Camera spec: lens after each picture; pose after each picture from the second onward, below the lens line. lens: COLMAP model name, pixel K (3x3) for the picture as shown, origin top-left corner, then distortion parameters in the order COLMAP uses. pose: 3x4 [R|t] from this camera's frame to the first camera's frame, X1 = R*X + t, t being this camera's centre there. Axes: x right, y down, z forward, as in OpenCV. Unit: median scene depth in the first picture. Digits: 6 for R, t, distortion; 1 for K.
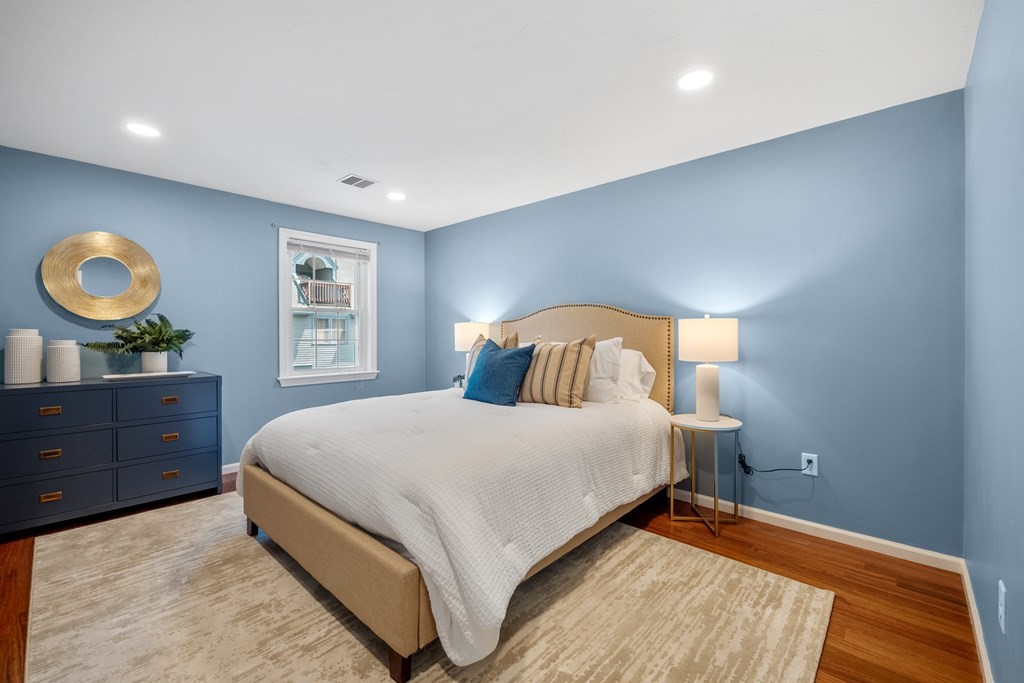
lens RADIAL K [[439.0, 0, 505.0], [0, 439.0, 338.6], [0, 0, 1]] dist [-0.002951, -0.000154]
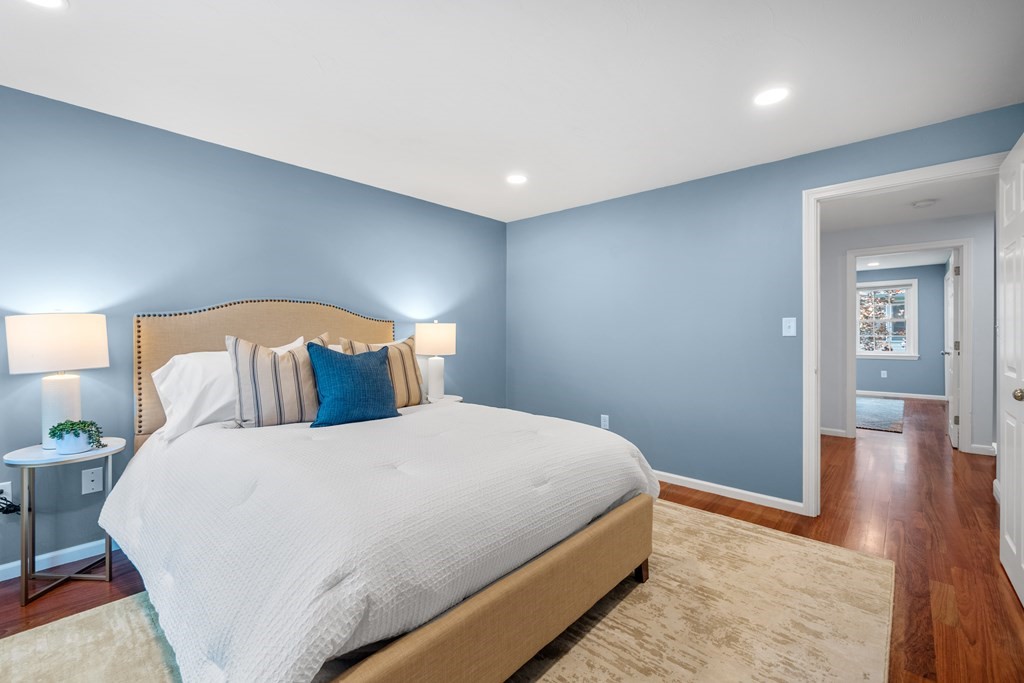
lens RADIAL K [[439.0, 0, 508.2], [0, 439.0, 338.8], [0, 0, 1]] dist [-0.002951, -0.000154]
pose [[-0.023012, -0.014503, 0.999630, -1.423124], [0.011384, 0.999826, 0.014768, -0.023679], [-0.999670, 0.011720, -0.022843, 1.269299]]
